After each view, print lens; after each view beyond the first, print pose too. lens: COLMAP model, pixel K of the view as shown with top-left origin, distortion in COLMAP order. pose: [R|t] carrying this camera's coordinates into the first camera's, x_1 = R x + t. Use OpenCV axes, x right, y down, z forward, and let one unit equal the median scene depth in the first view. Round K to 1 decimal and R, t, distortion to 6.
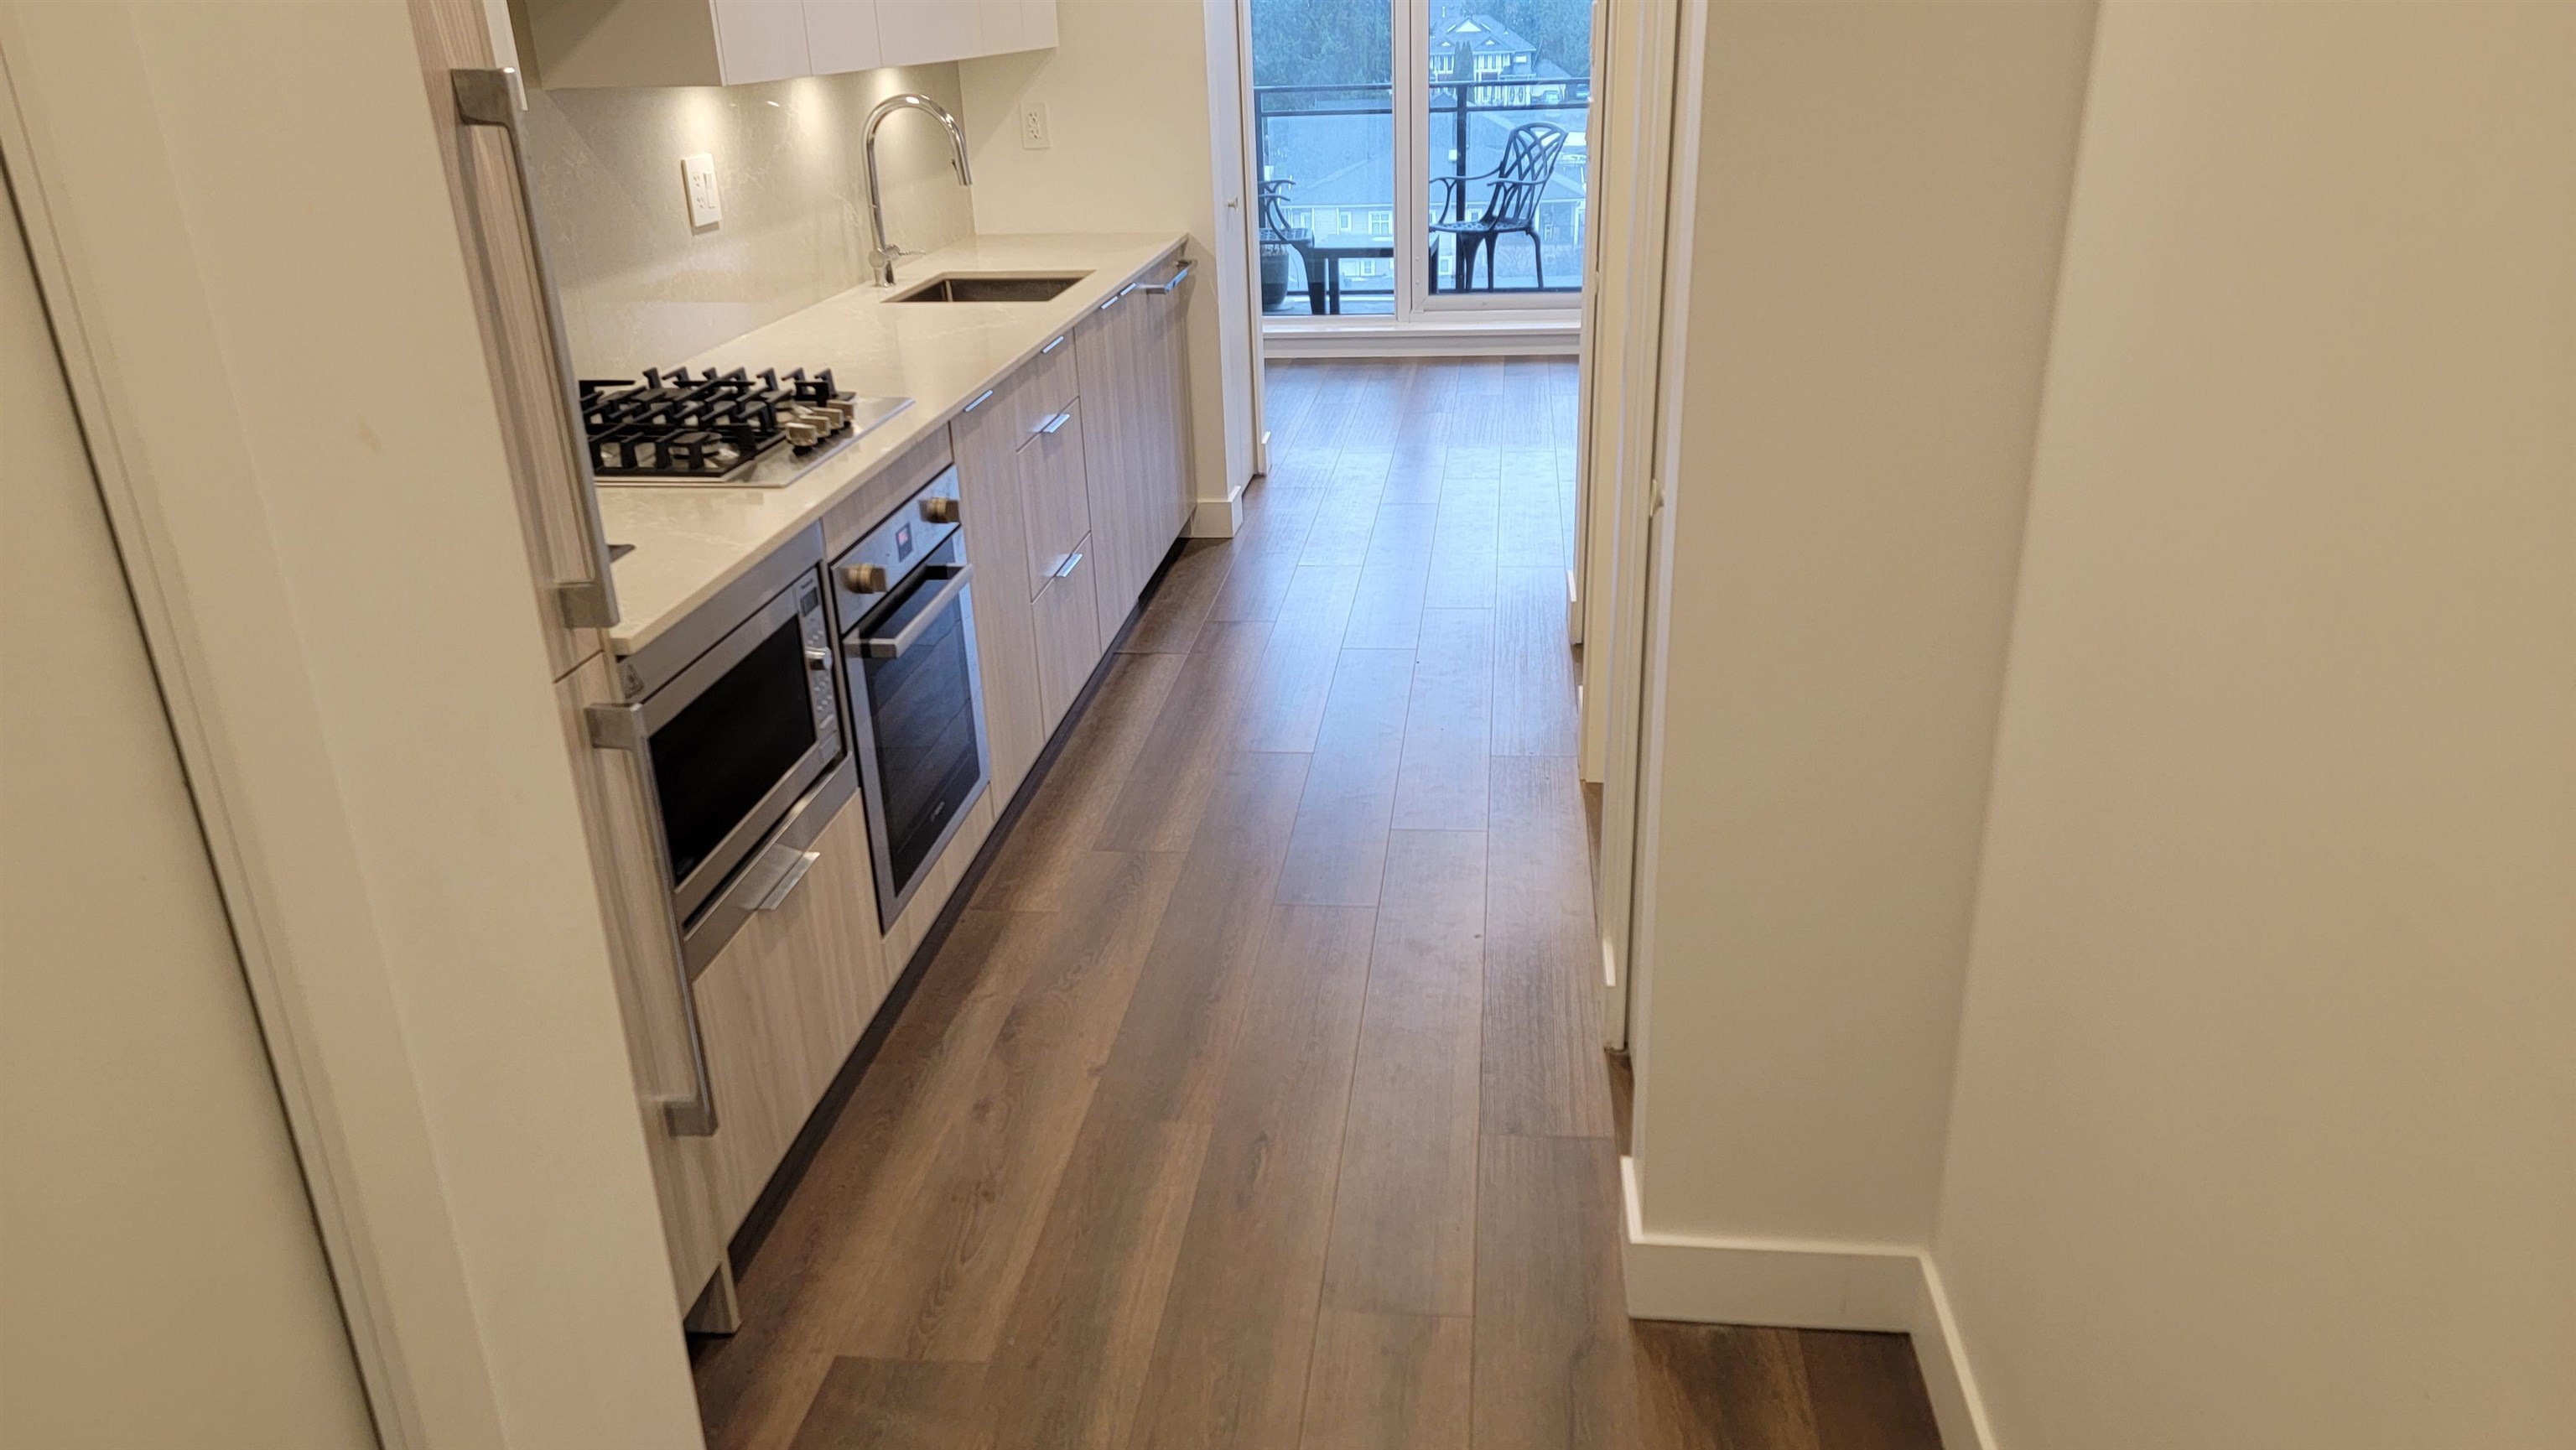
lens RADIAL K [[1763.5, 0, 1287.8], [0, 1763.5, 746.9], [0, 0, 1]] dist [0.109740, -0.094979]
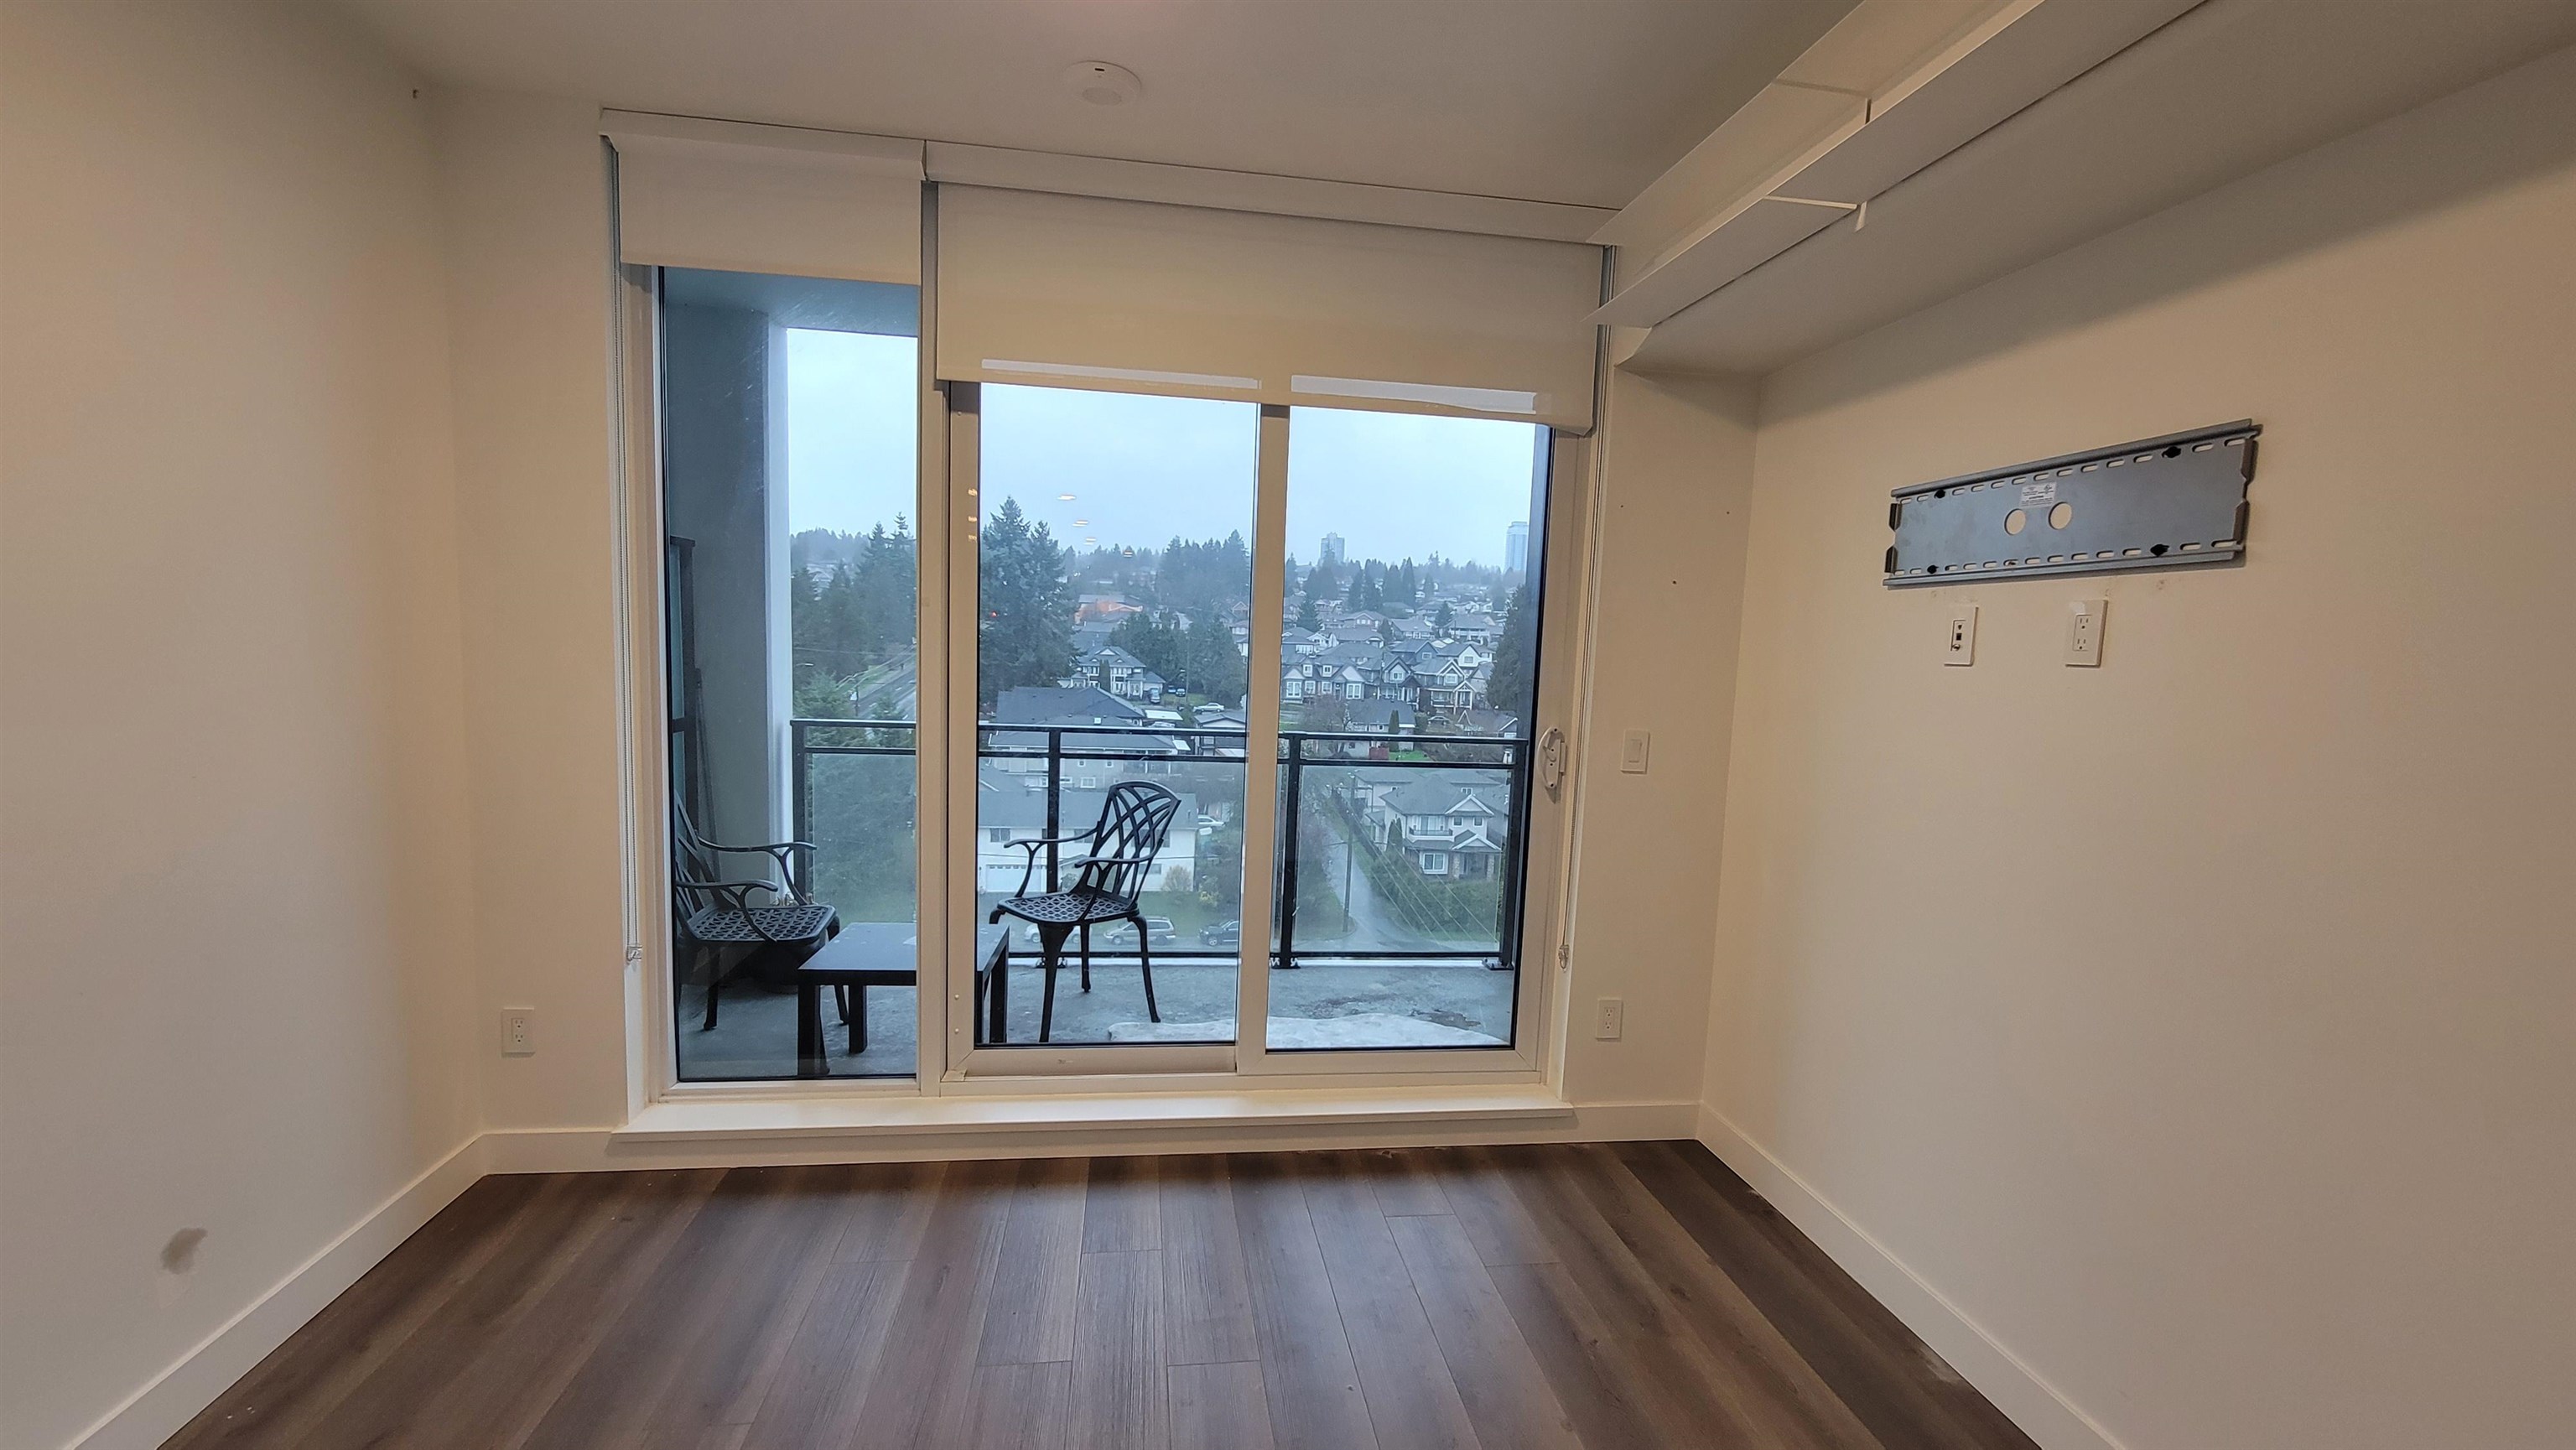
lens RADIAL K [[1048.6, 0, 1279.3], [0, 1048.6, 748.2], [0, 0, 1]] dist [-0.004067, 0.000217]
pose [[0.965836, 0.041707, 0.255778, 0.128082], [0.033782, 0.958282, -0.283821, -0.376306], [-0.256944, 0.282765, 0.924134, 0.893447]]
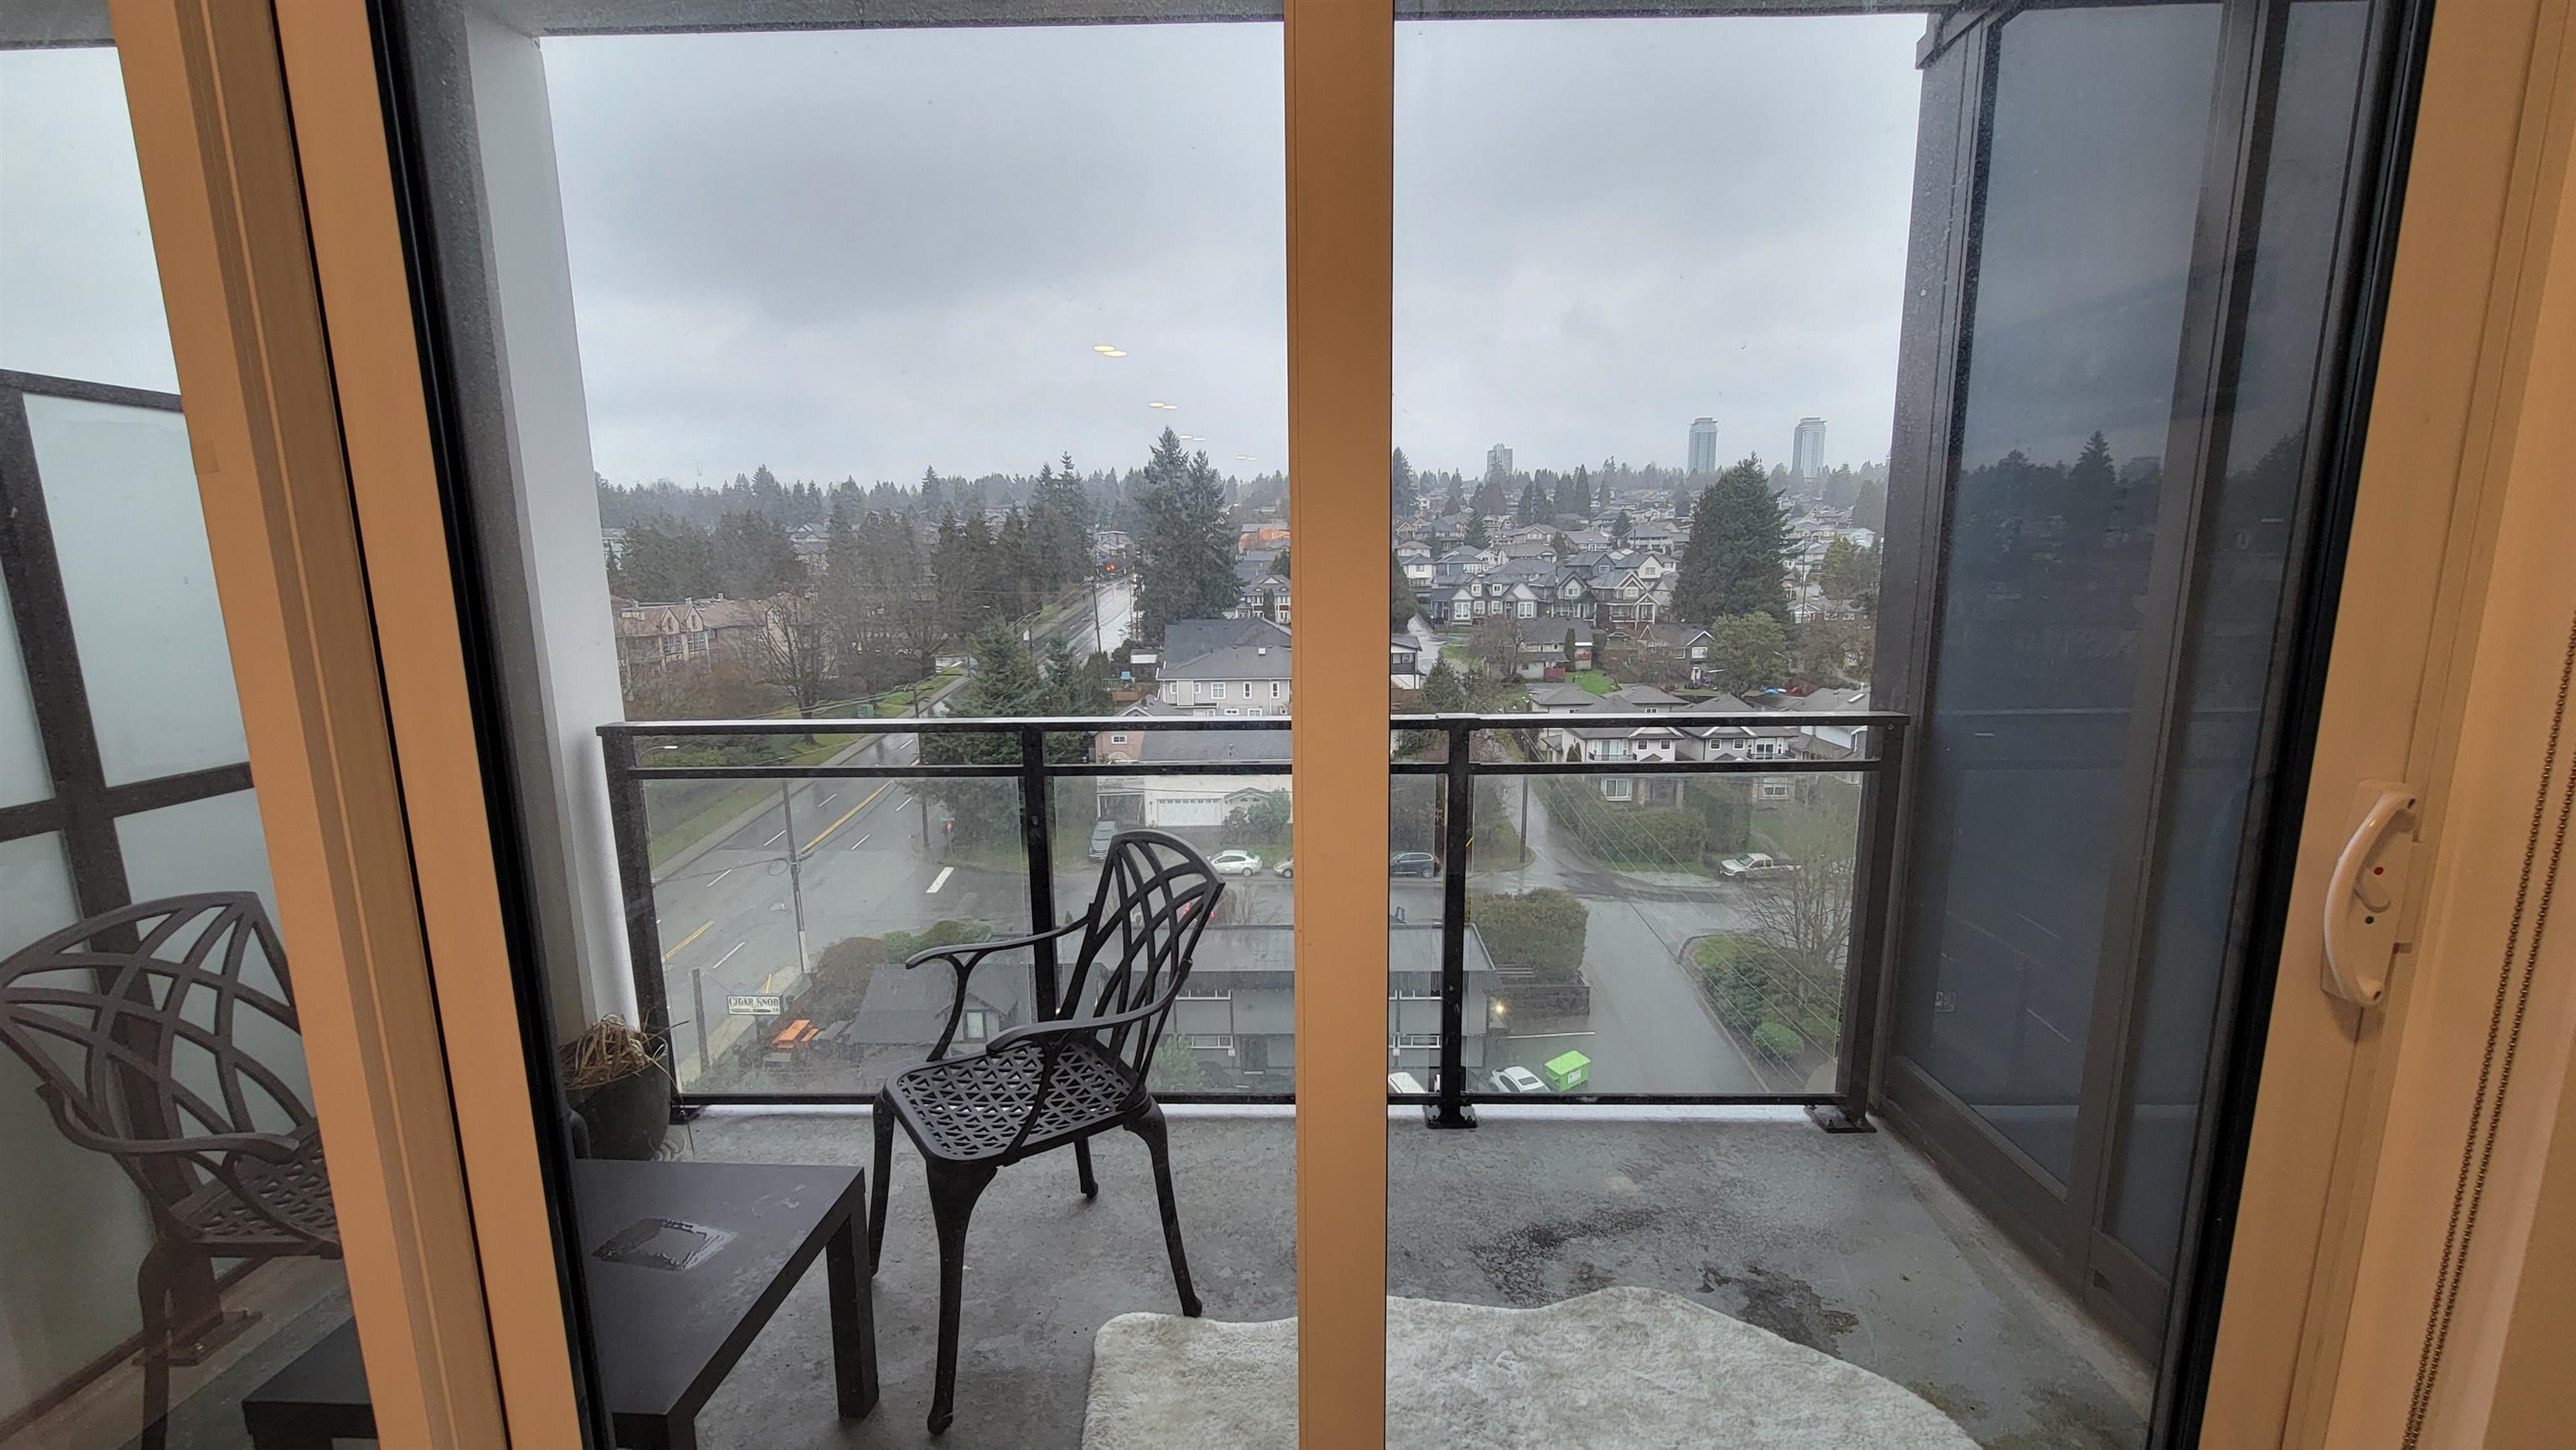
lens RADIAL K [[1048.6, 0, 1279.3], [0, 1048.6, 748.2], [0, 0, 1]] dist [-0.004067, 0.000217]
pose [[0.995086, 0.001286, 0.099002, 0.238362], [0.020588, 0.975372, -0.219602, -0.523751], [-0.096846, 0.220561, 0.970553, 1.251318]]
